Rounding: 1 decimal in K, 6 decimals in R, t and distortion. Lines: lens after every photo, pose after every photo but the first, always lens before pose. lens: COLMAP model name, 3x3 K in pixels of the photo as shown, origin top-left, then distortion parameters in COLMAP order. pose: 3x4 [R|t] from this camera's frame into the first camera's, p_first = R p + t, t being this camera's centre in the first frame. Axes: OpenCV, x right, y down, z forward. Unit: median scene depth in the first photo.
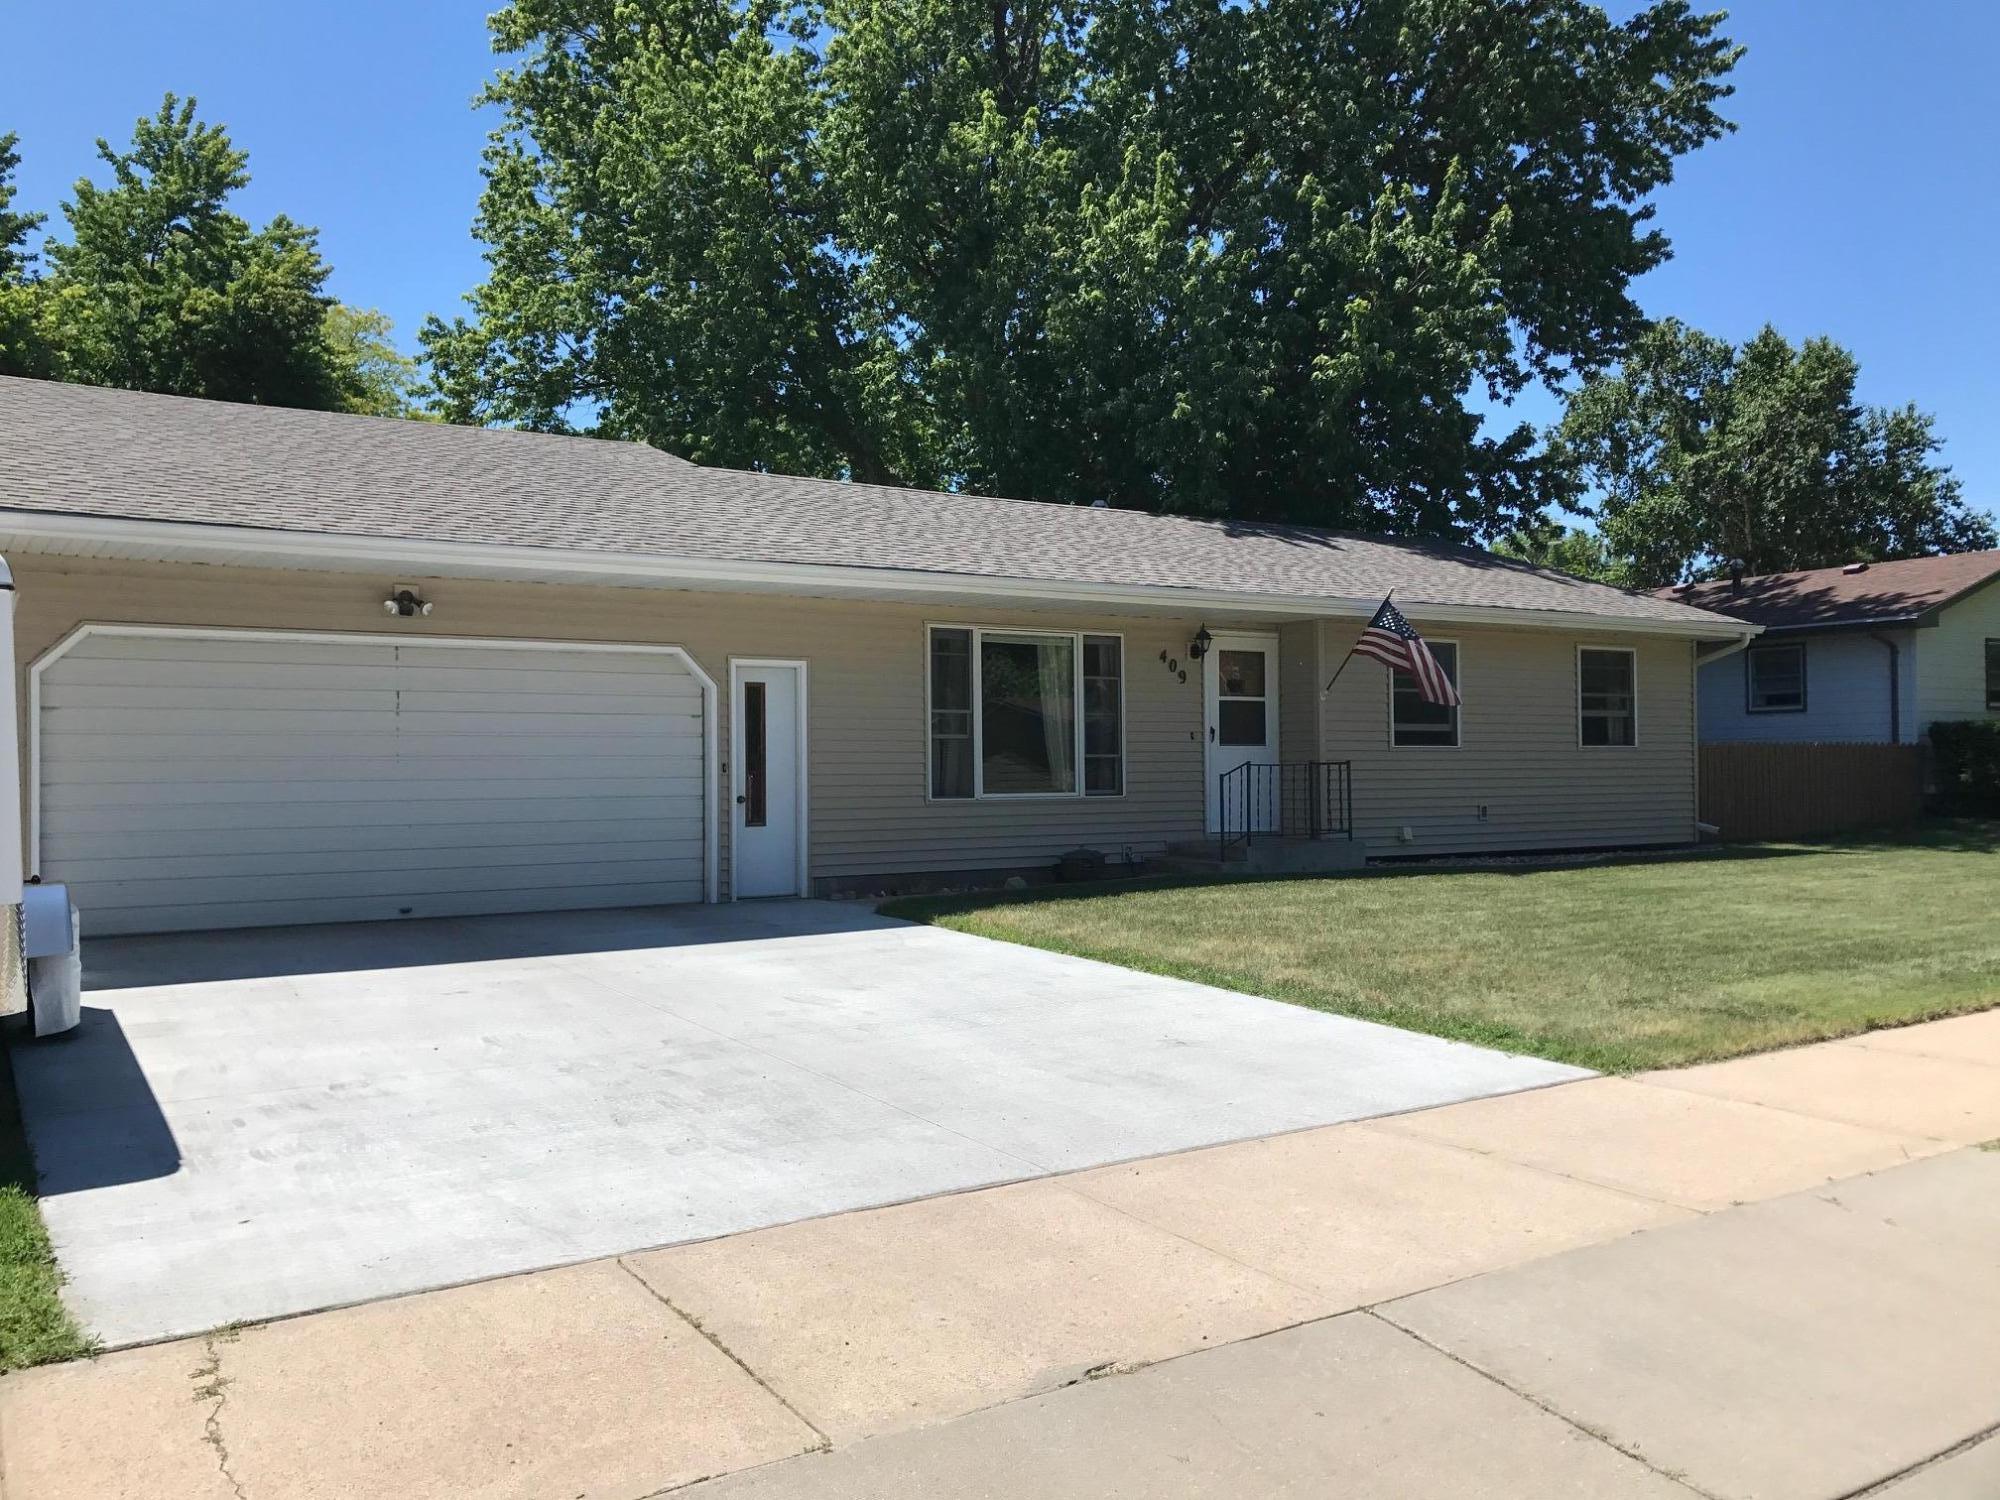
lens RADIAL K [[1637.8, 0, 1015.5], [0, 1637.8, 744.2], [0, 0, 1]] dist [0.023297, -0.025812]
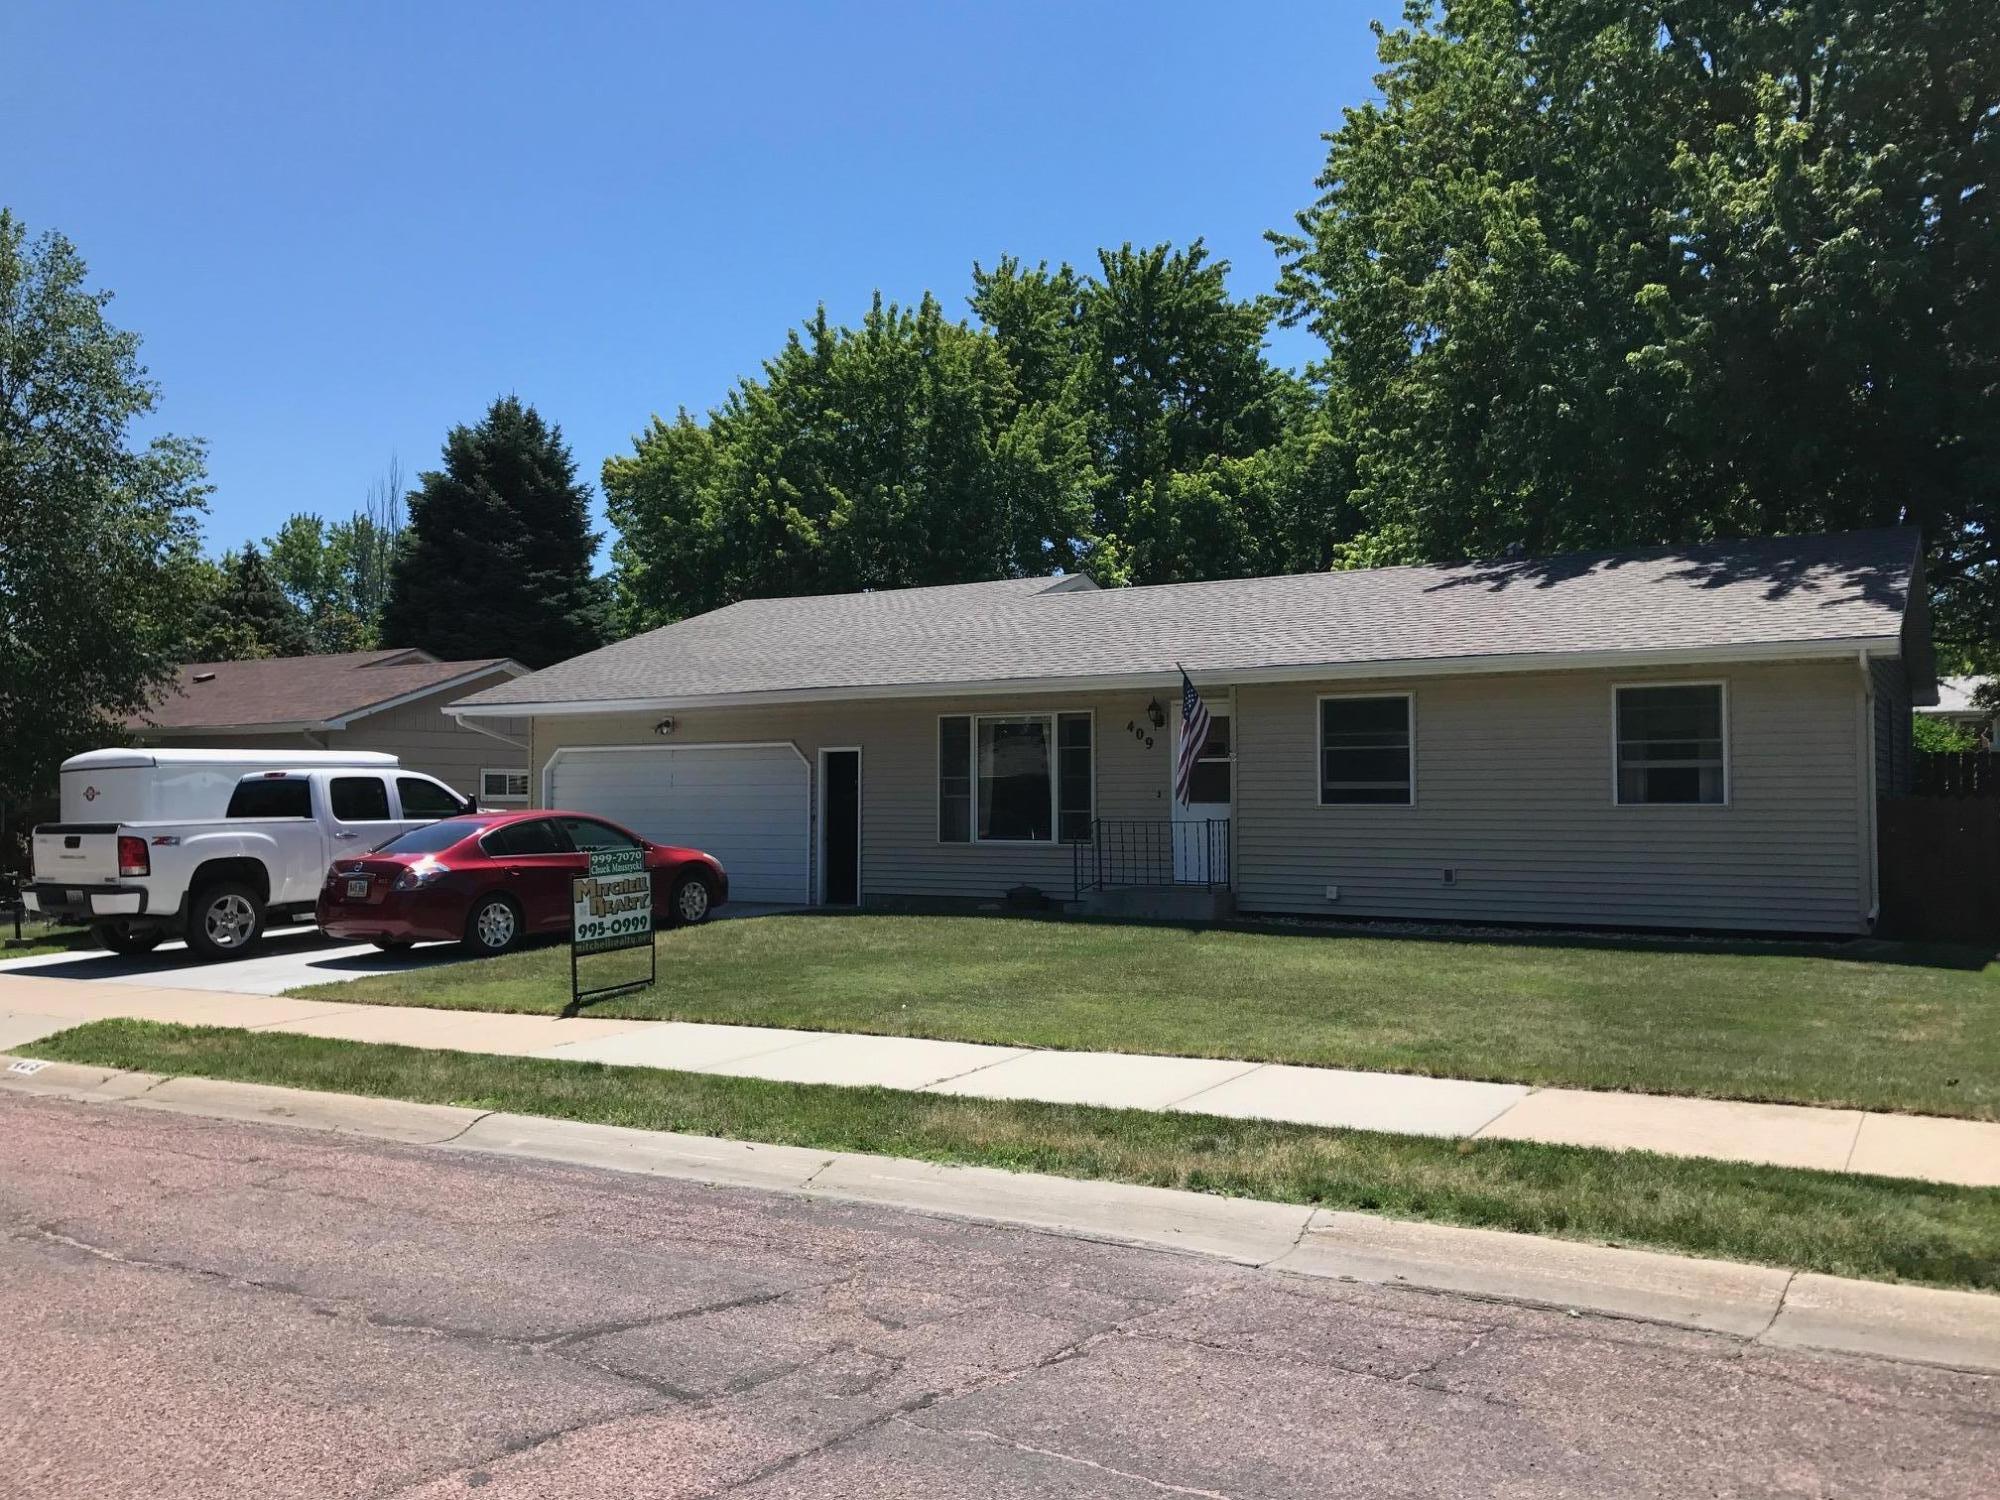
lens RADIAL K [[1637.8, 0, 1031.1], [0, 1637.8, 751.5], [0, 0, 1]] dist [0.023297, -0.025812]
pose [[0.449942, -0.019154, -0.892852, 1.115147], [0.012952, 0.999805, -0.014922, -0.019887], [0.892964, -0.004850, 0.450102, 0.416215]]
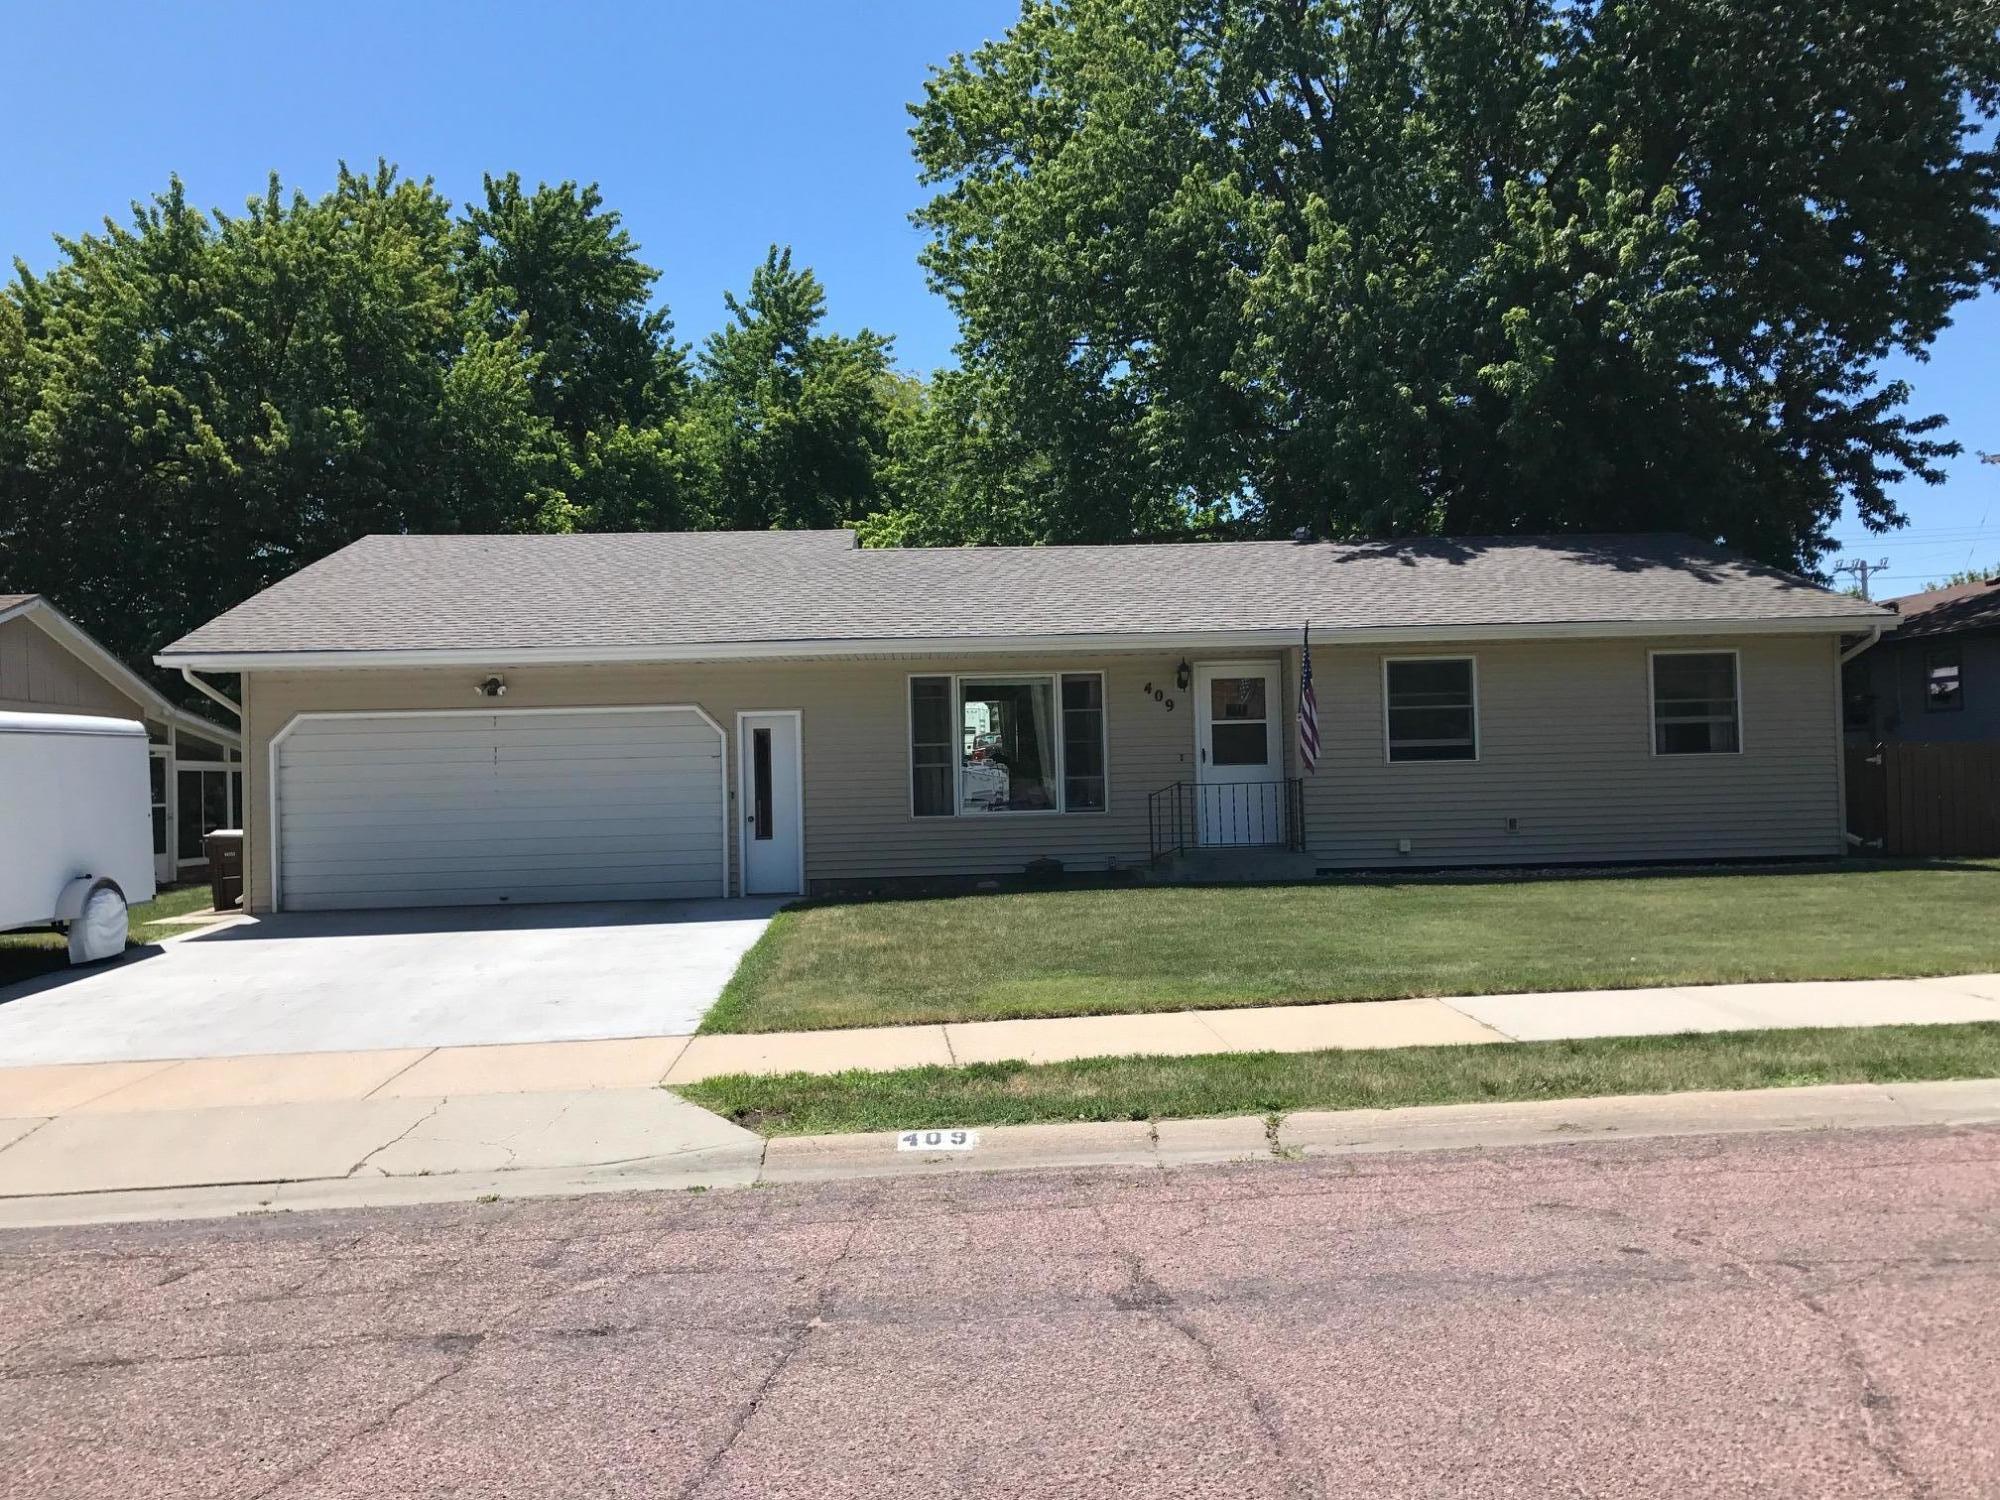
lens RADIAL K [[1637.8, 0, 992.6], [0, 1637.8, 736.8], [0, 0, 1]] dist [0.023297, -0.025812]
pose [[0.873464, -0.028196, -0.486072, 0.552118], [0.026739, 0.999593, -0.009934, -0.011965], [0.486154, -0.004320, 0.873862, -0.040556]]
